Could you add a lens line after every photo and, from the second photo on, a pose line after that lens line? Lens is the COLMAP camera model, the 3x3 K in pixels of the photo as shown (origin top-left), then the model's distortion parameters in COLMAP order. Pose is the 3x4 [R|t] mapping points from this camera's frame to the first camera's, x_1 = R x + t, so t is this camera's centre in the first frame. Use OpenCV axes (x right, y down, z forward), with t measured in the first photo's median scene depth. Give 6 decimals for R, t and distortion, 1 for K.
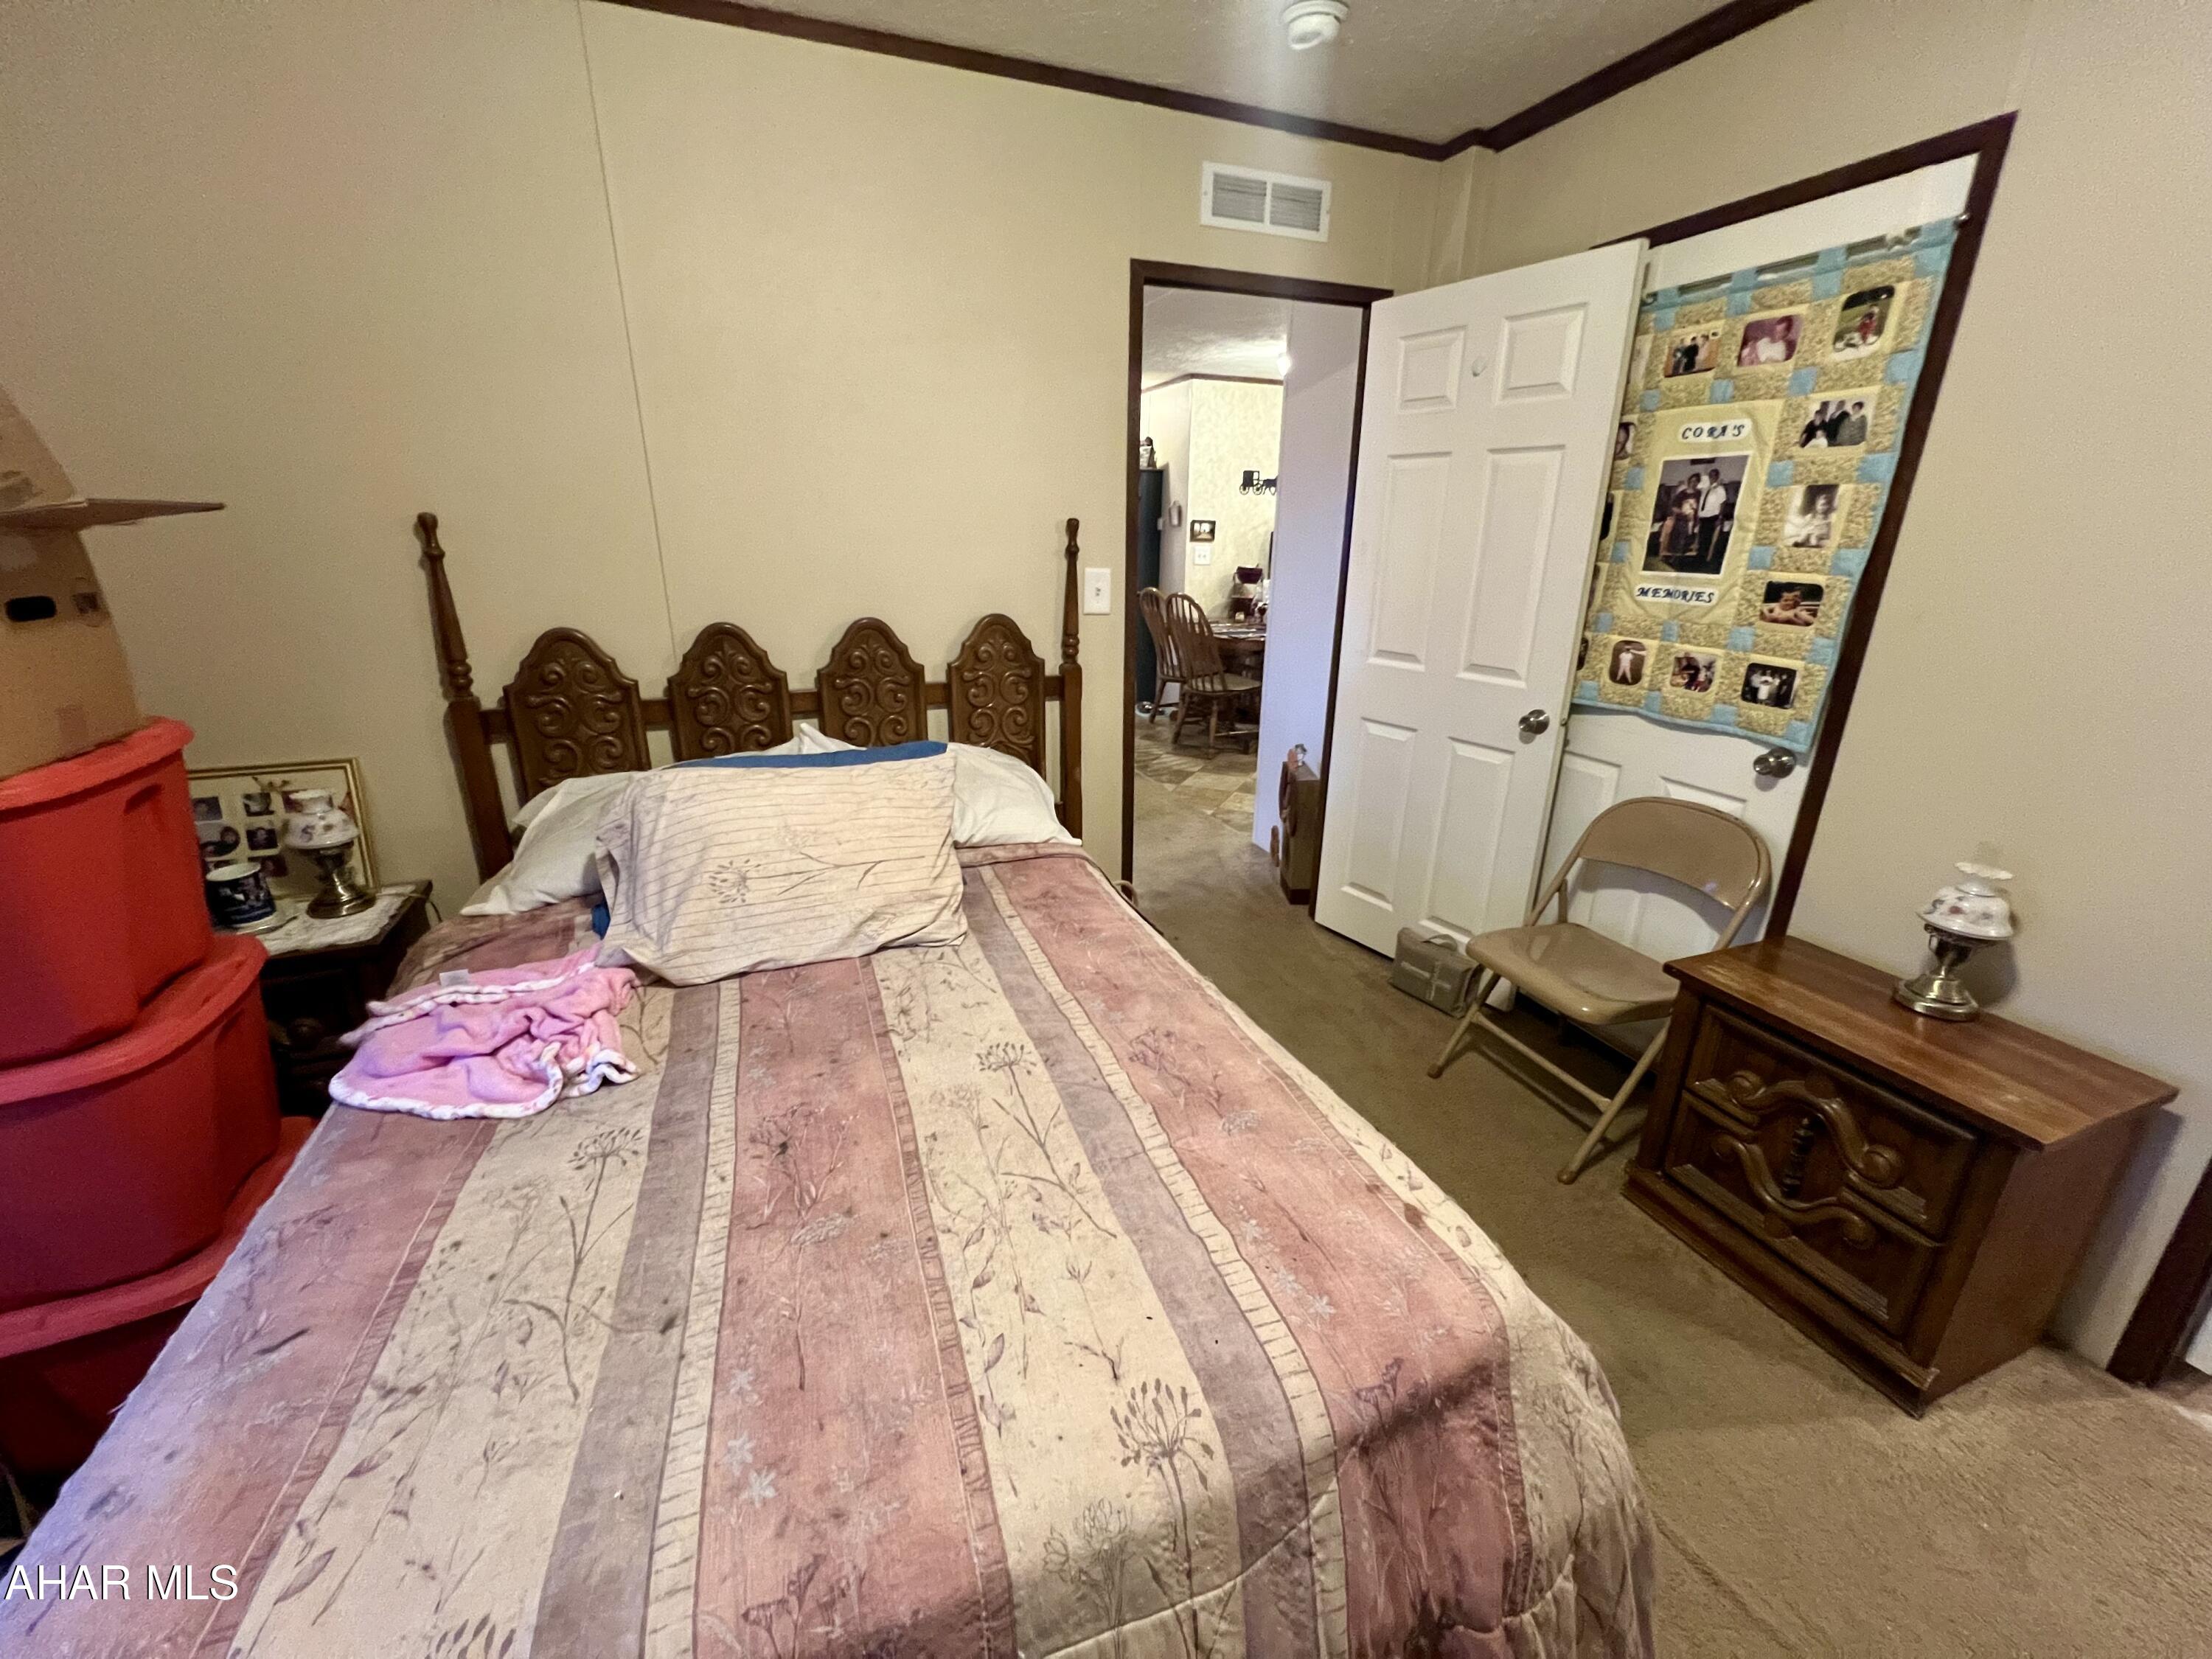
lens RADIAL K [[882.1, 0, 1103.7], [0, 882.1, 828.8], [0, 0, 1]] dist [0.000088, -0.001193]
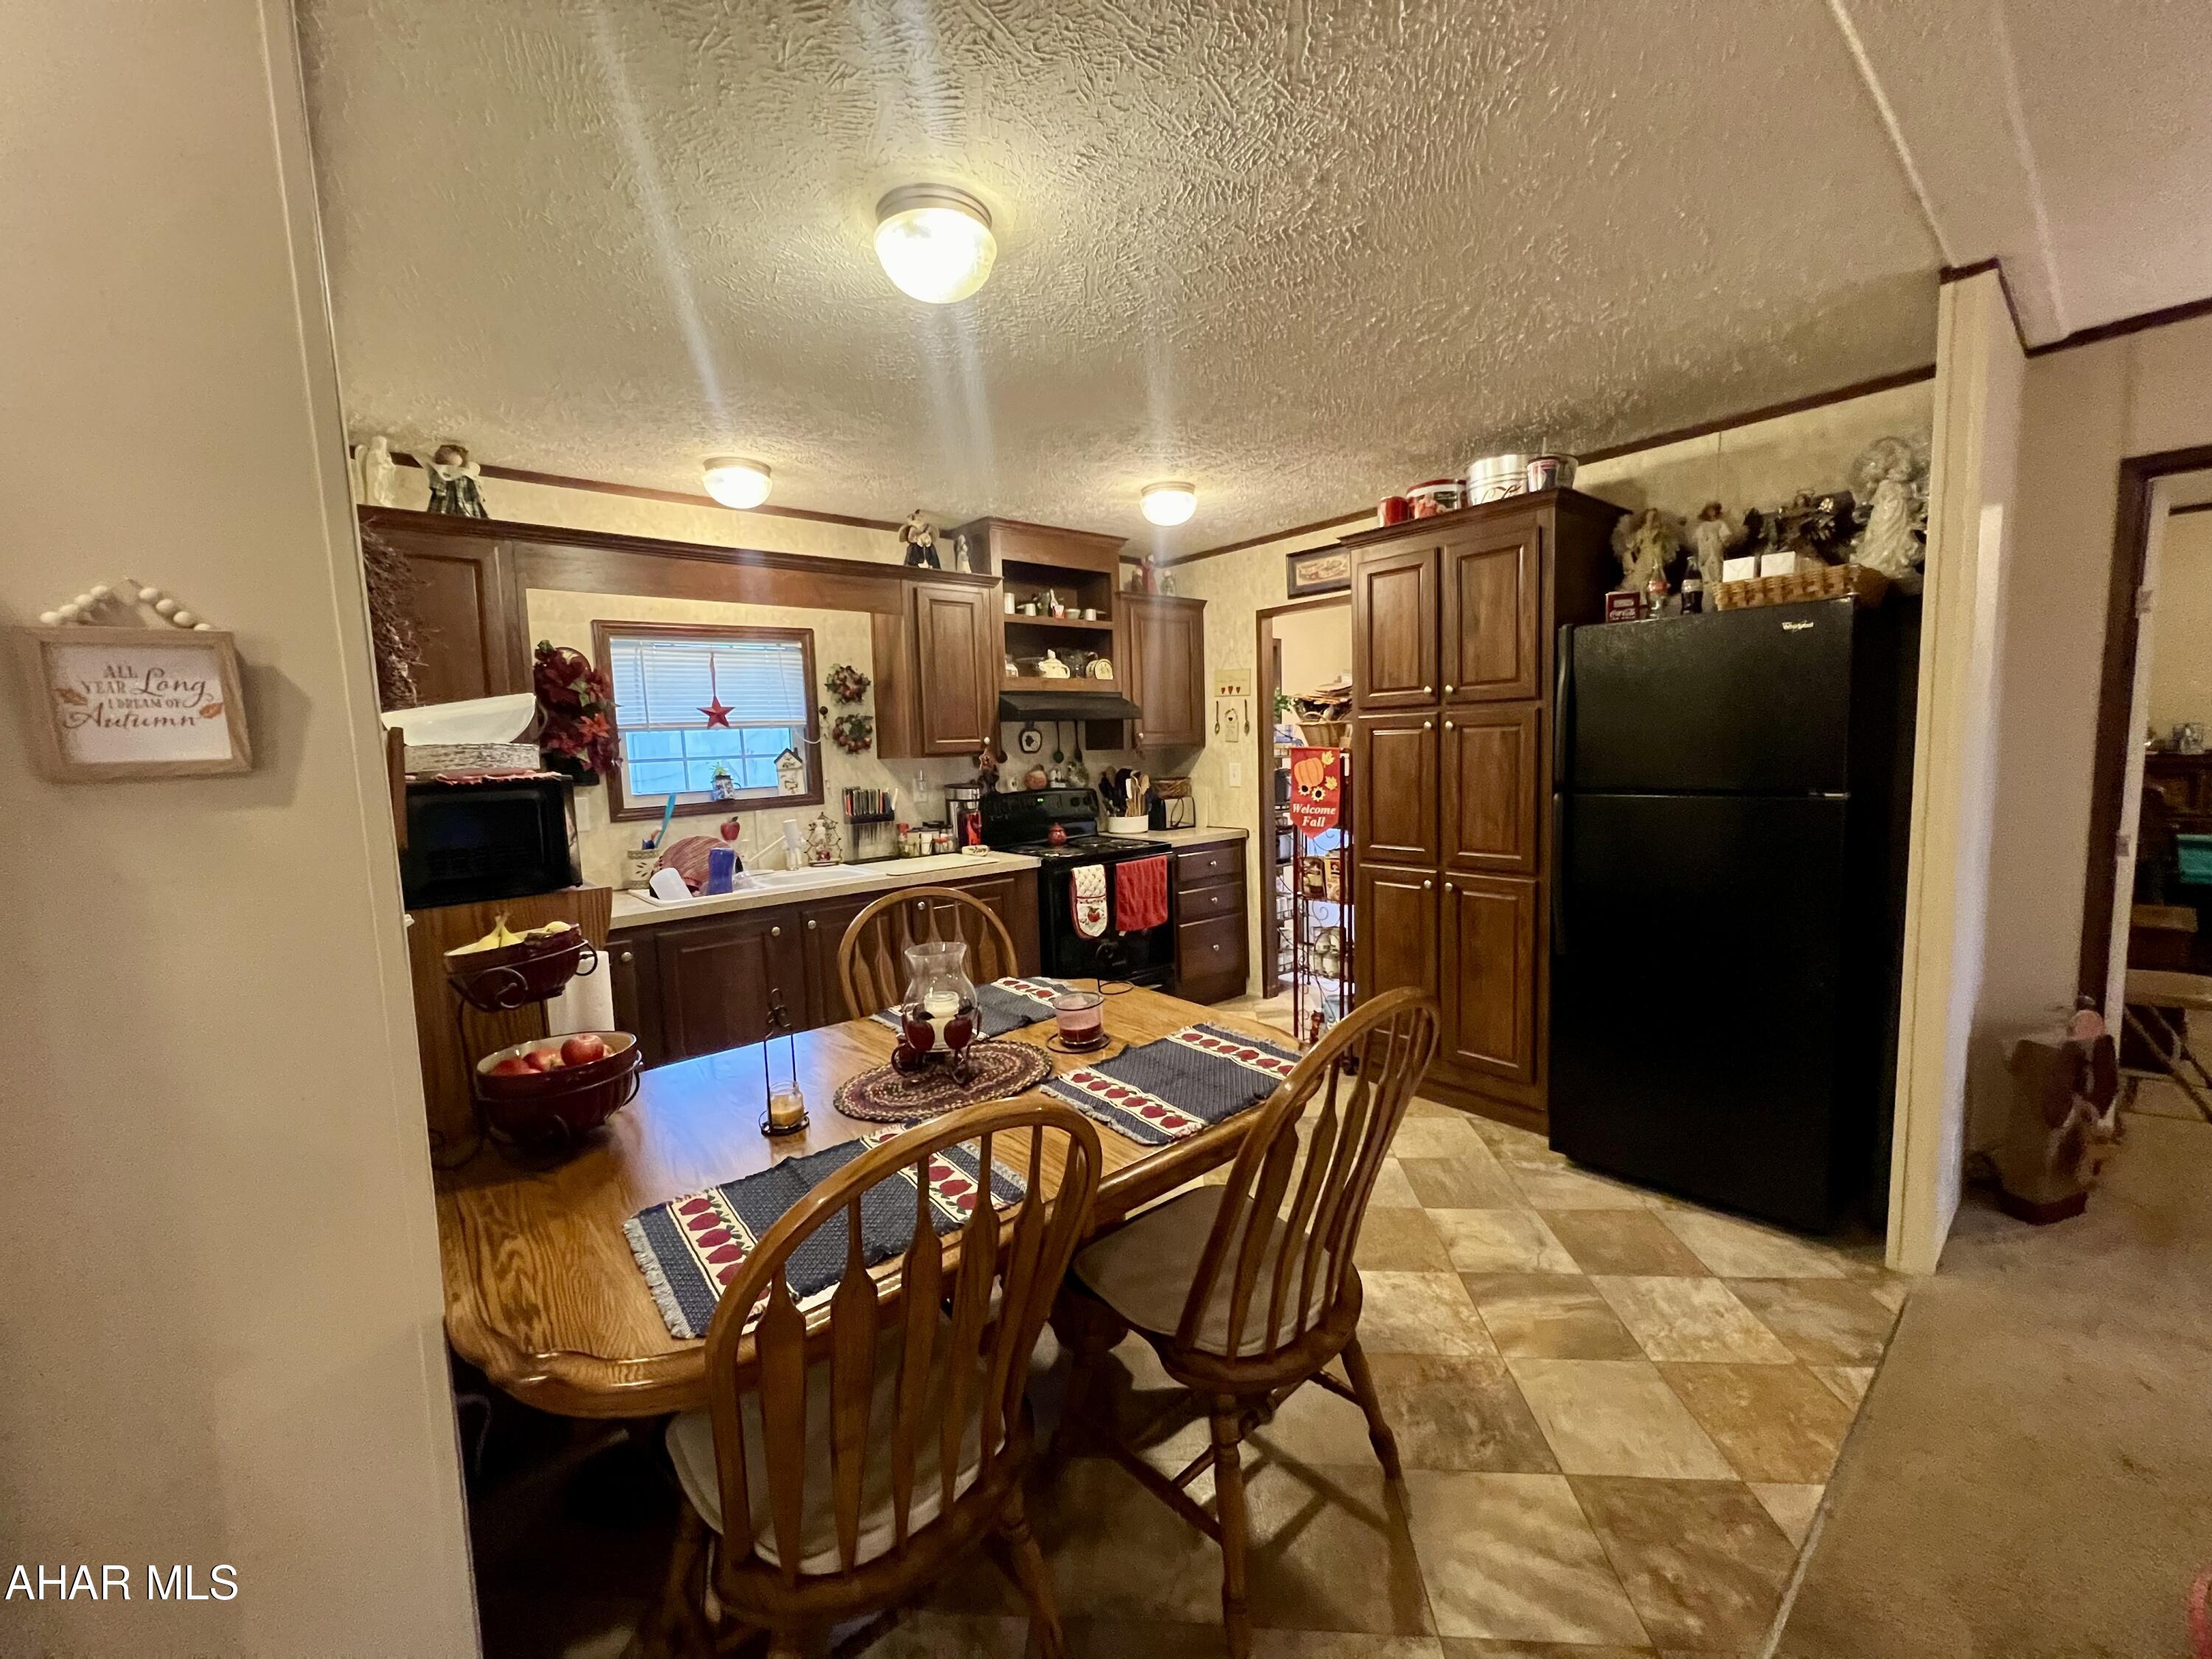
lens RADIAL K [[882.1, 0, 1104.3], [0, 882.1, 824.0], [0, 0, 1]] dist [0.000088, -0.001193]
pose [[-0.322136, -0.085838, 0.942794, -0.093968], [0.335456, 0.920913, 0.198465, -0.317794], [-0.885267, 0.380198, -0.267864, 0.918953]]
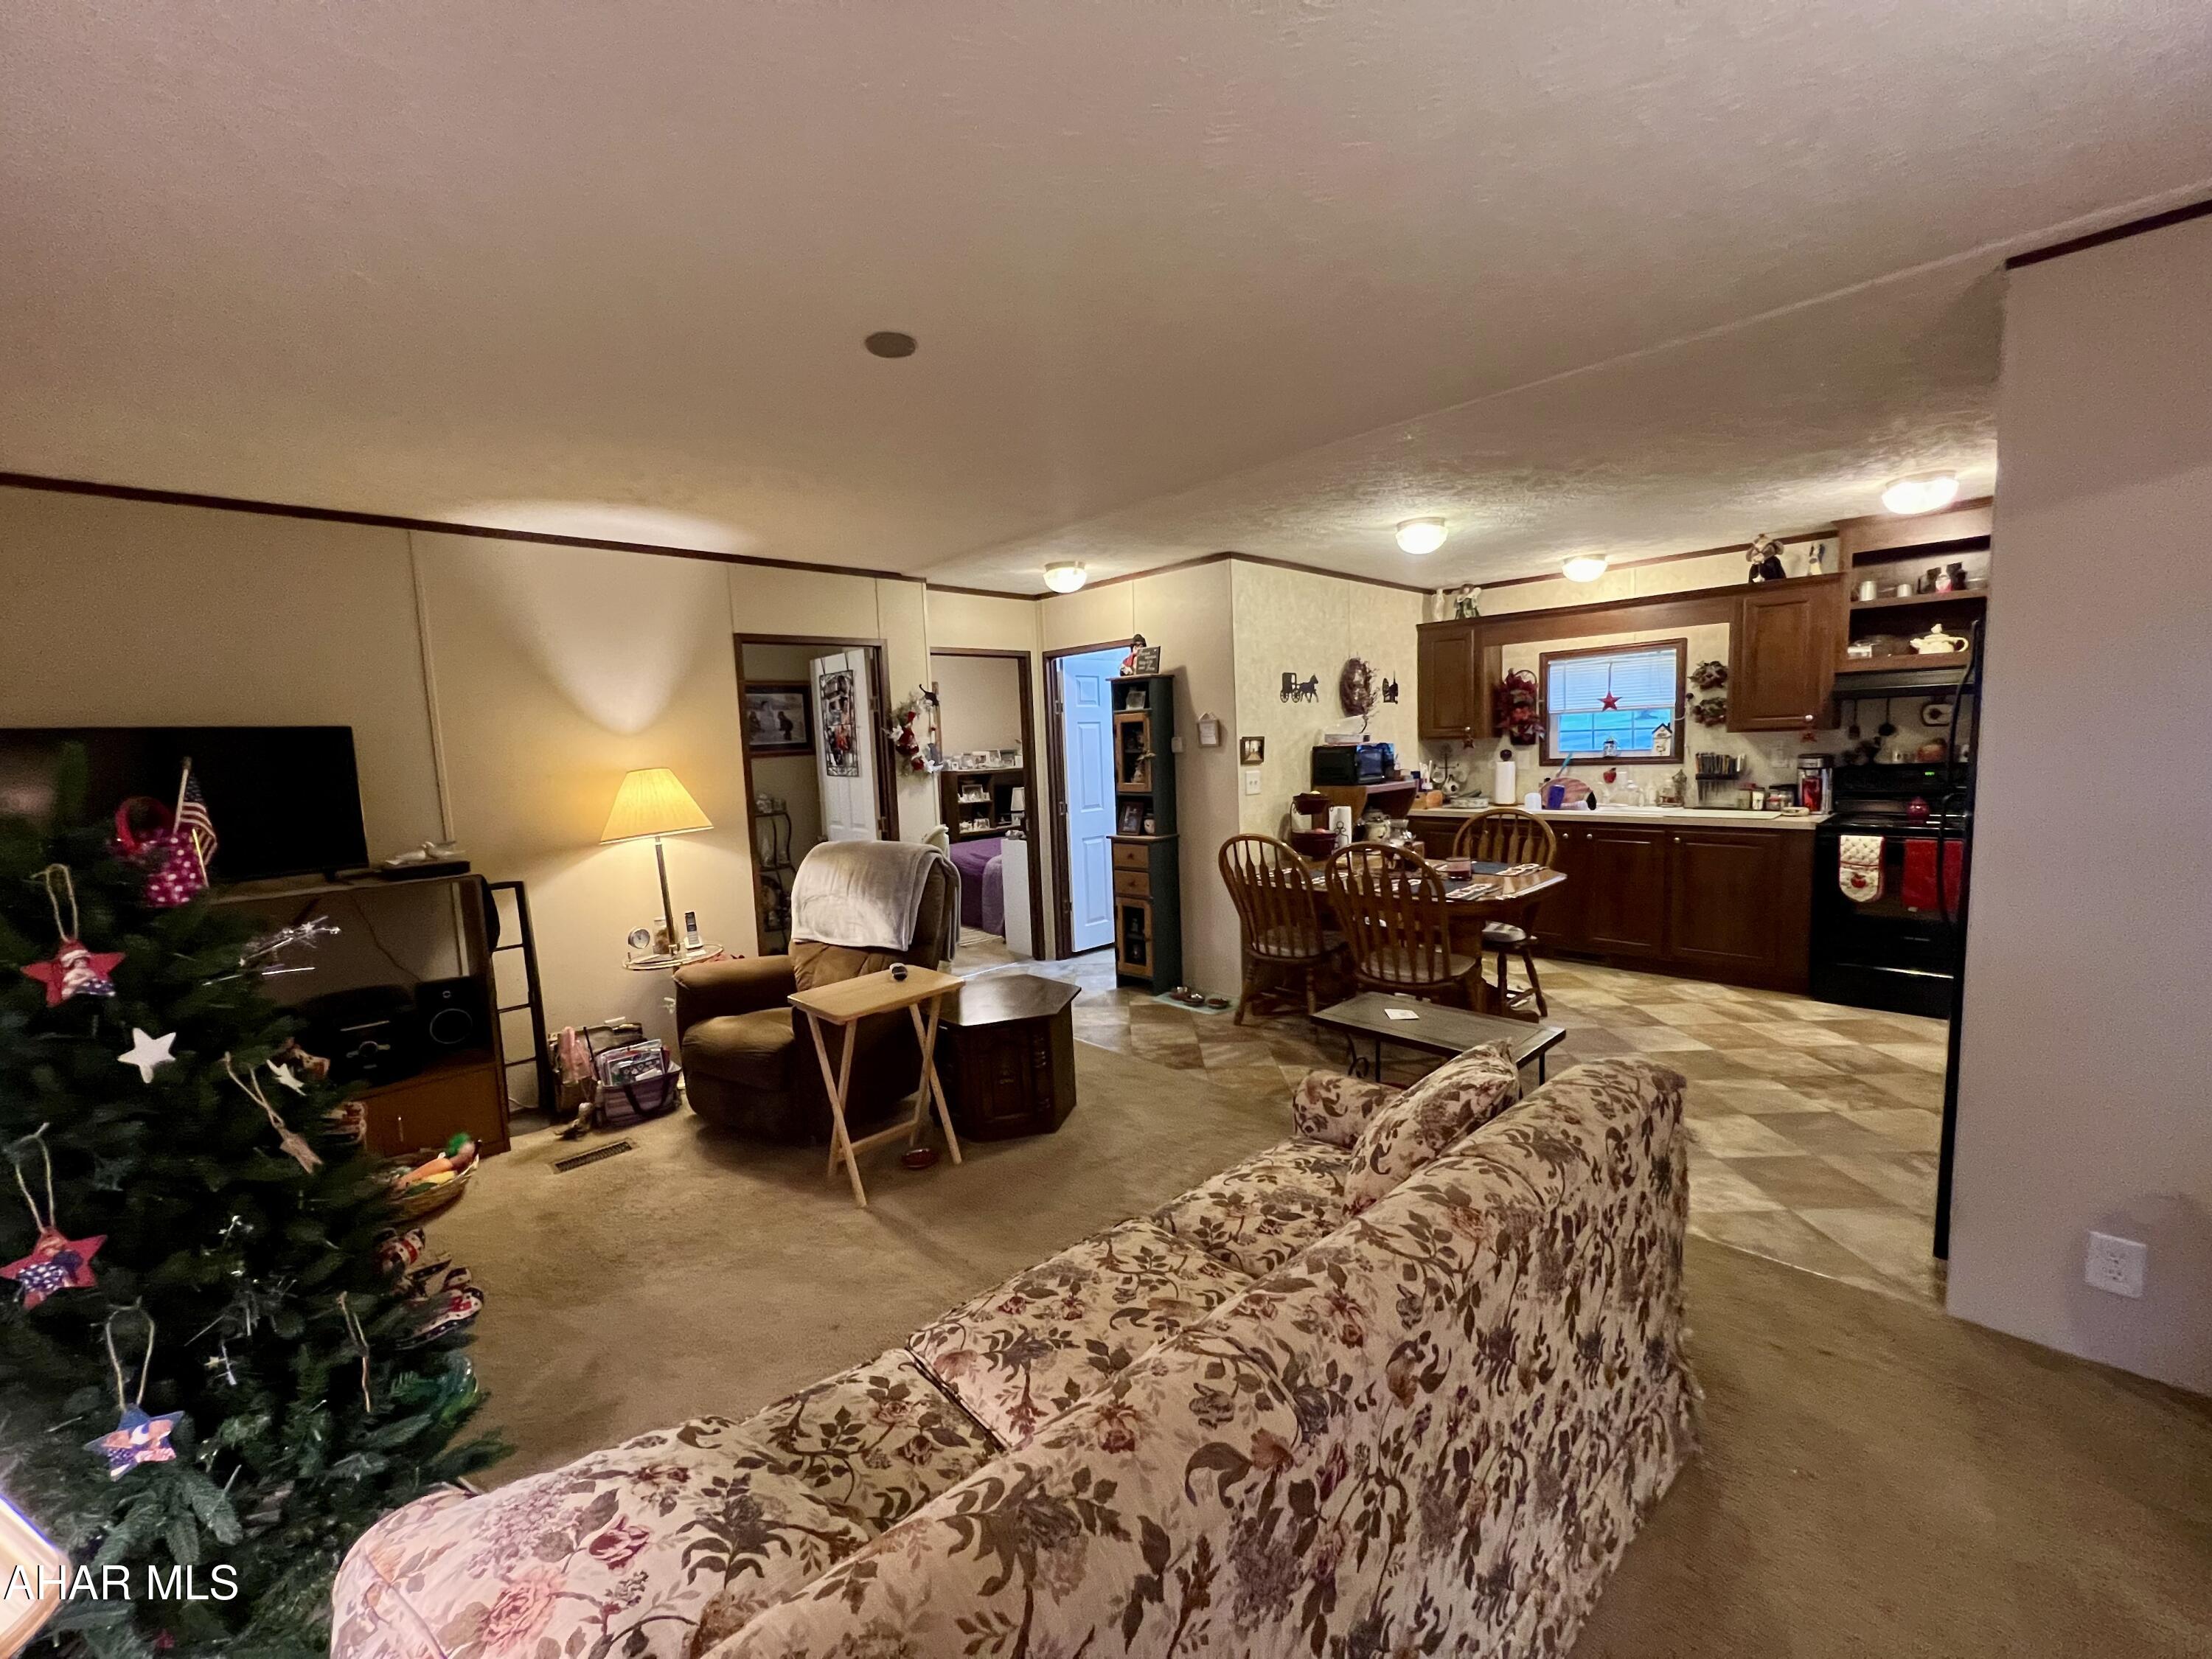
lens RADIAL K [[882.1, 0, 1107.2], [0, 882.1, 825.0], [0, 0, 1]] dist [0.000088, -0.001193]
pose [[0.919654, -0.084013, 0.383638, -0.284838], [0.171618, 0.964616, -0.200160, -0.151297], [-0.353247, 0.249917, 0.901531, 0.394644]]
